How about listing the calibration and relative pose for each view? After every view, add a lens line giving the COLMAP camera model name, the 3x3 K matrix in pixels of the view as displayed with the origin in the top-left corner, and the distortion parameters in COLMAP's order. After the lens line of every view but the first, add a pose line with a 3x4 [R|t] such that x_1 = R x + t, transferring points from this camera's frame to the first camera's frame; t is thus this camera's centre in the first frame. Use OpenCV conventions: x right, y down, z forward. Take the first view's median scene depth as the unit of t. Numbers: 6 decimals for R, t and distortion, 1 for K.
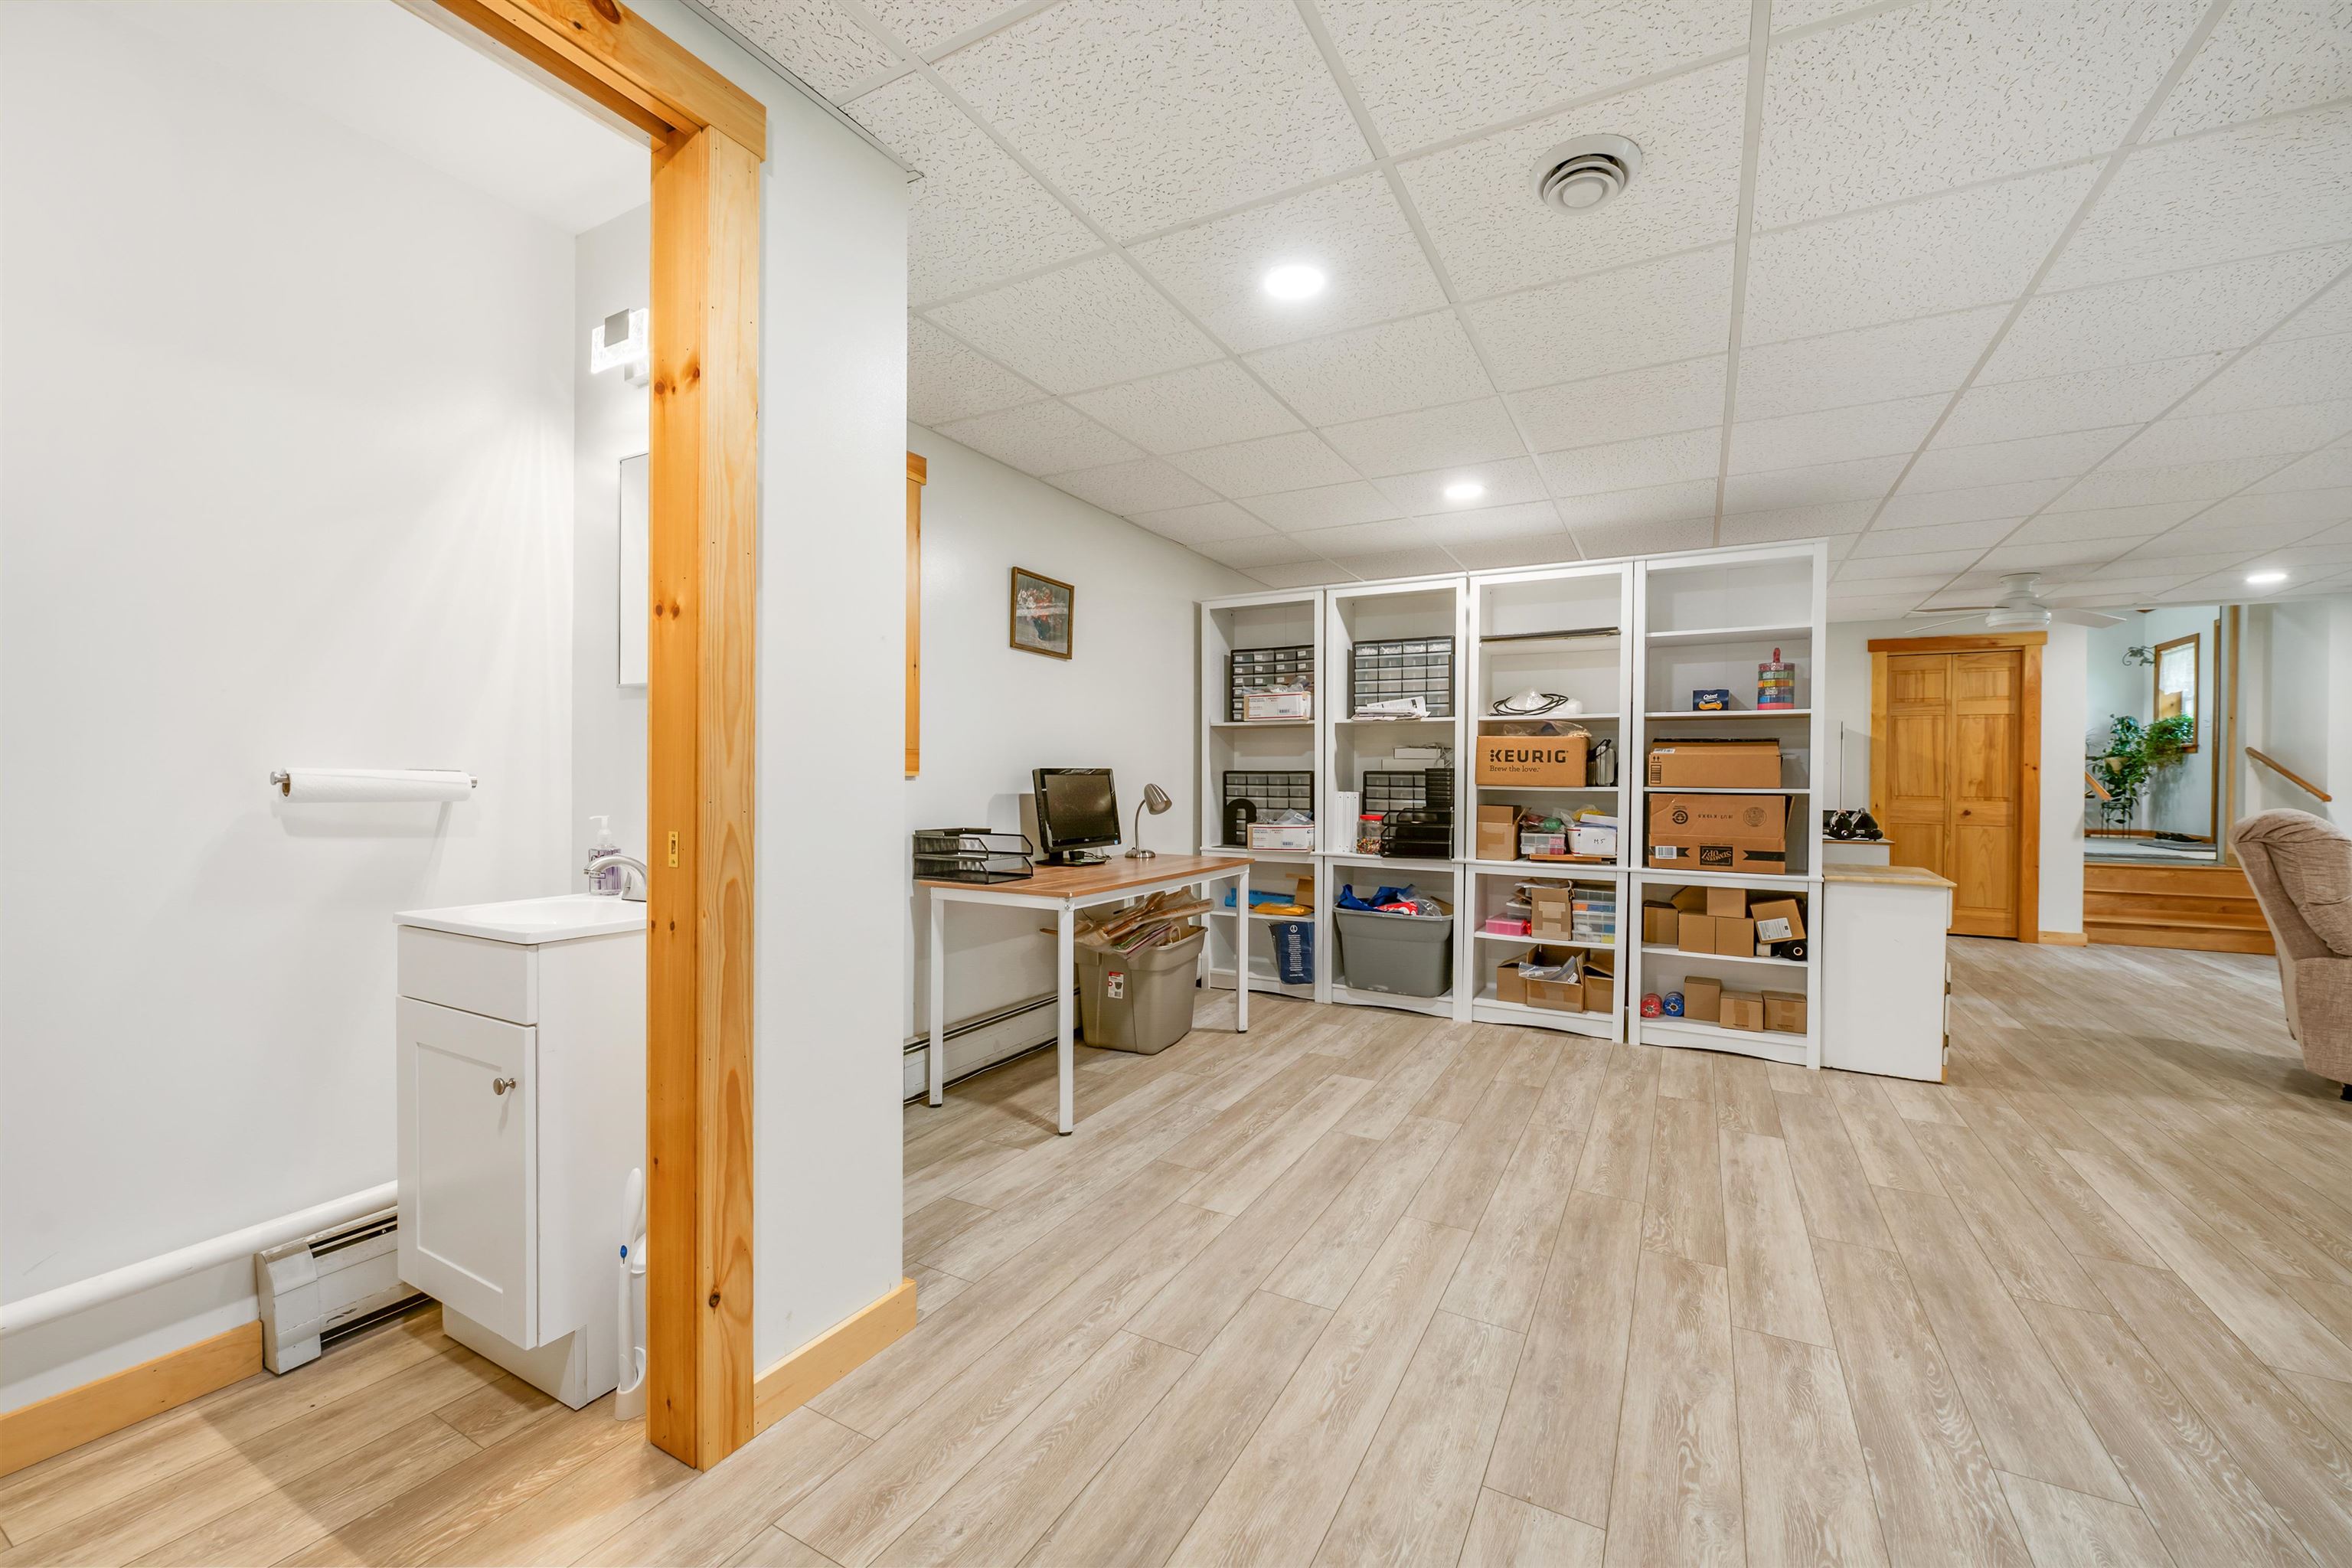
lens RADIAL K [[947.7, 0, 1175.0], [0, 947.7, 782.7], [0, 0, 1]] dist [-0.004380, -0.000800]
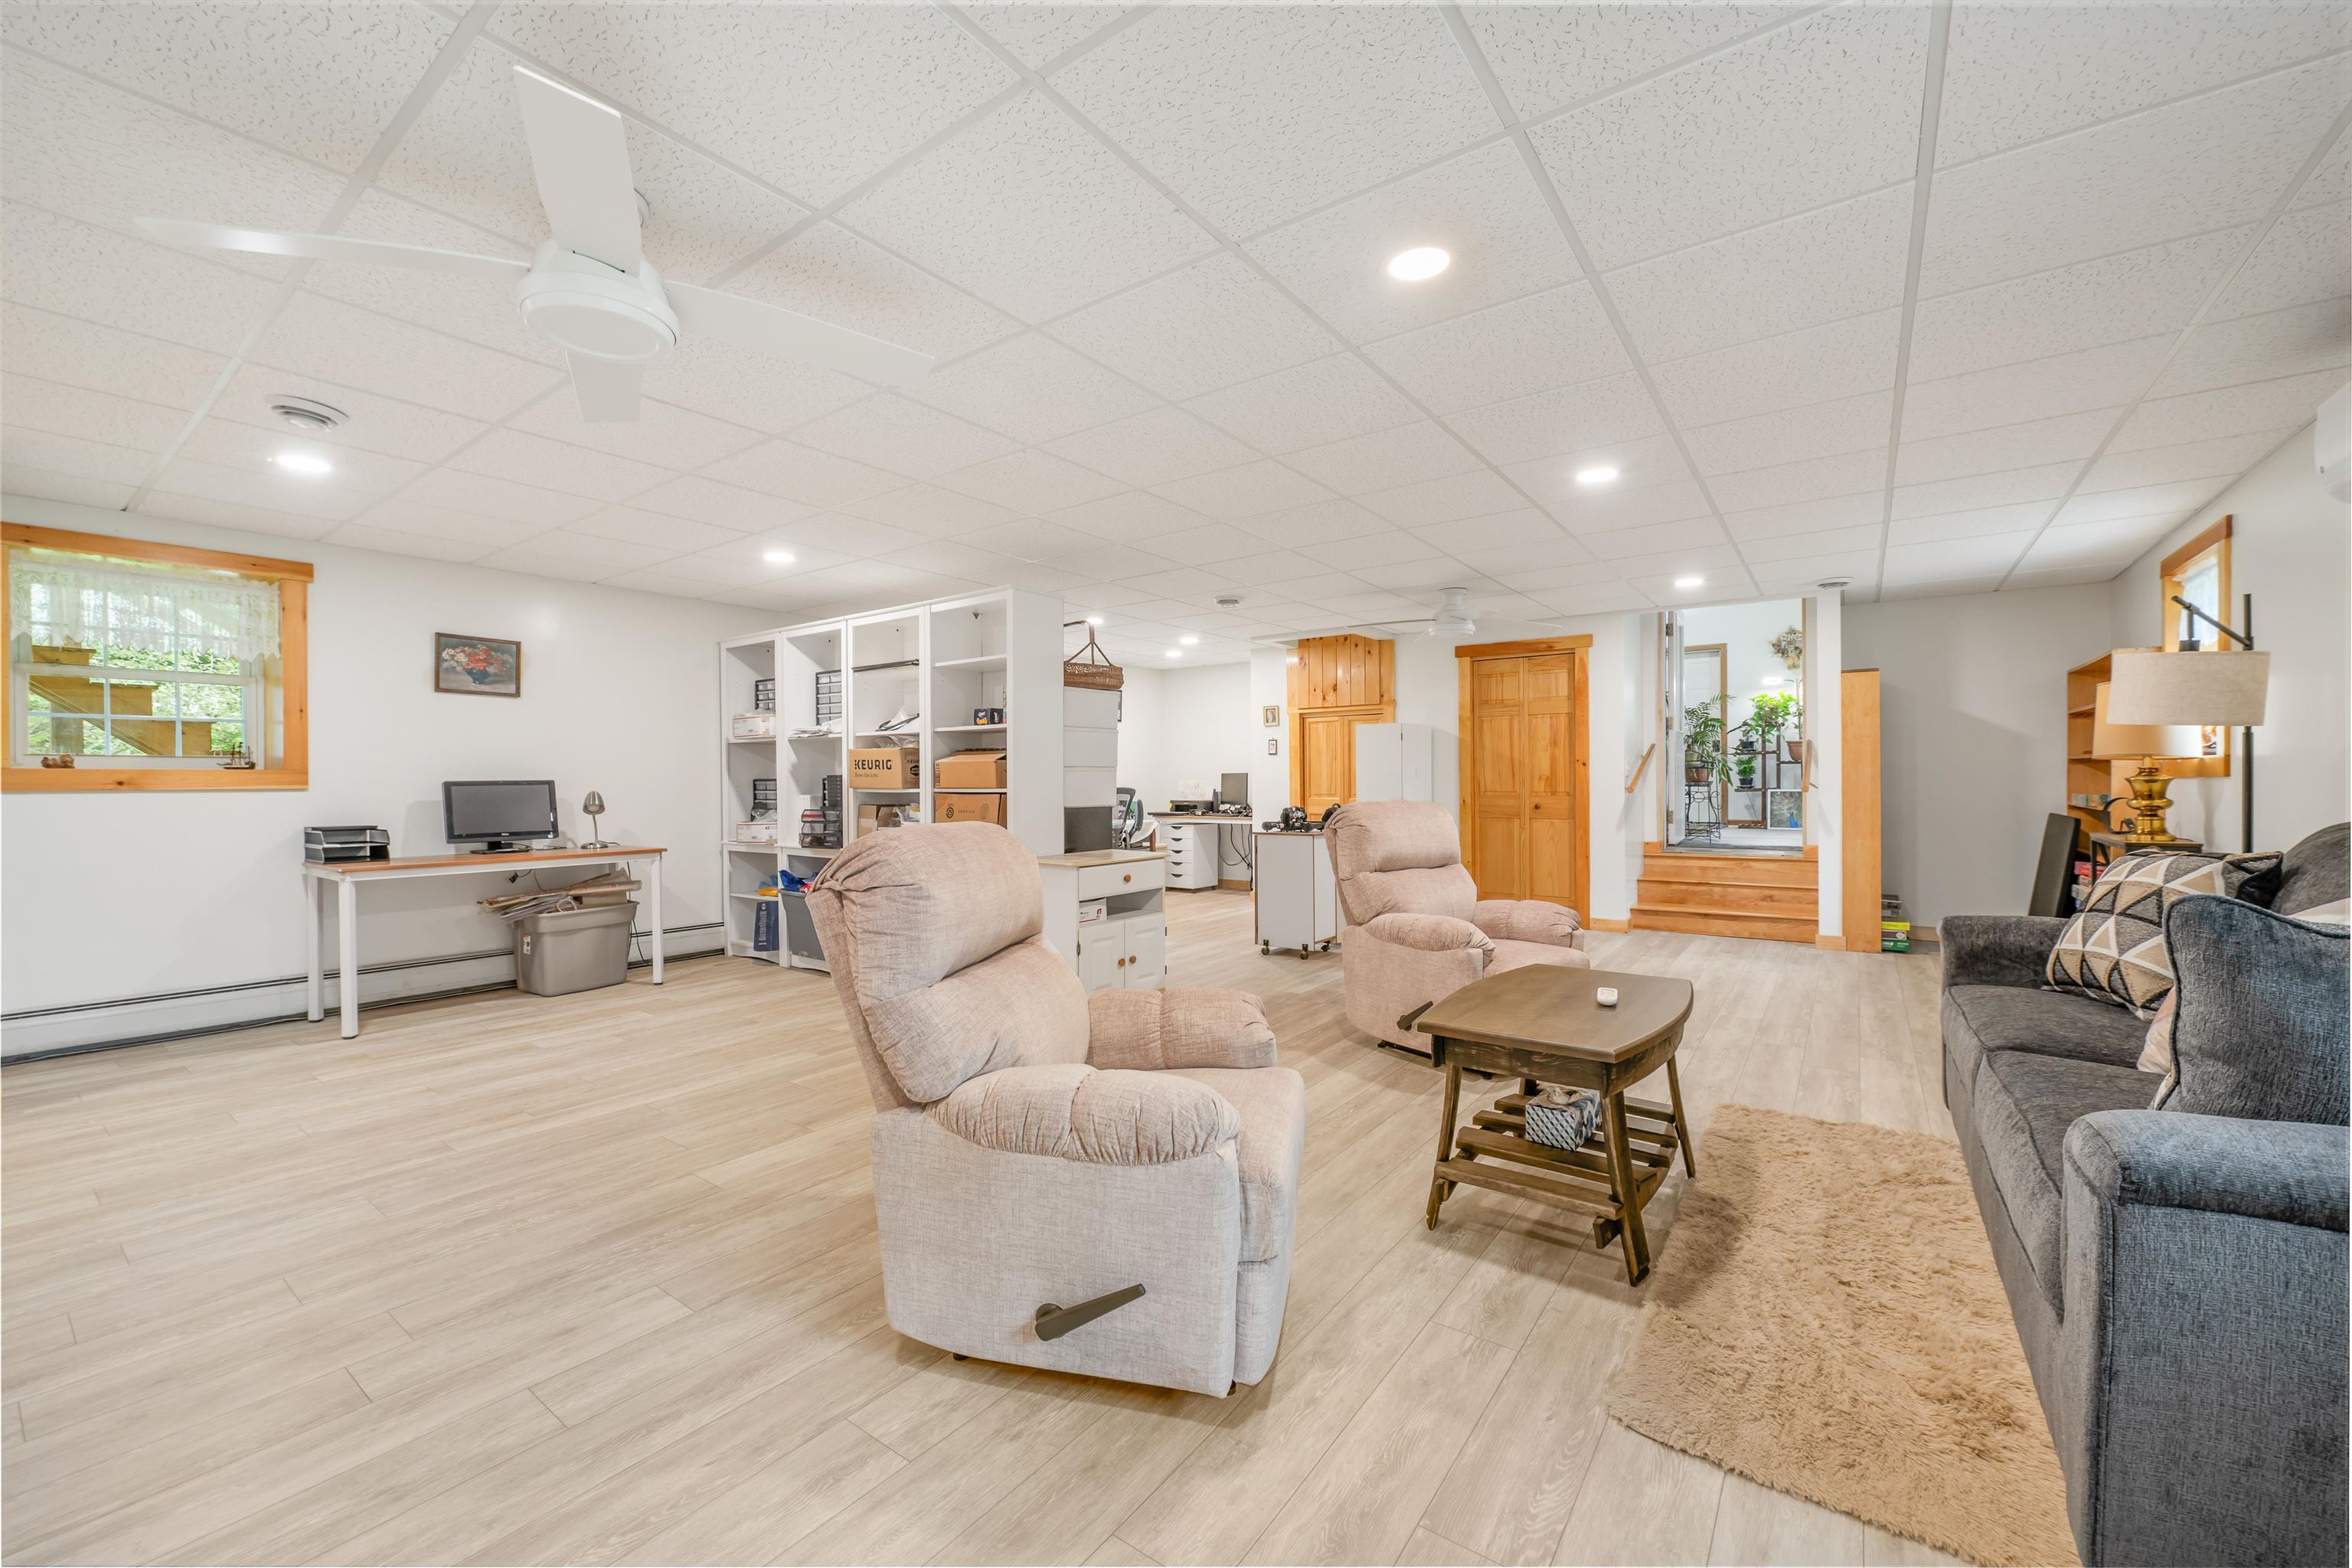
lens RADIAL K [[947.7, 0, 1179.7], [0, 947.7, 786.0], [0, 0, 1]] dist [-0.004380, -0.000800]
pose [[0.990663, -0.013931, -0.135617, 0.897798], [0.013810, 0.999903, -0.001829, 0.007218], [0.135630, -0.000061, 0.990760, -0.163127]]
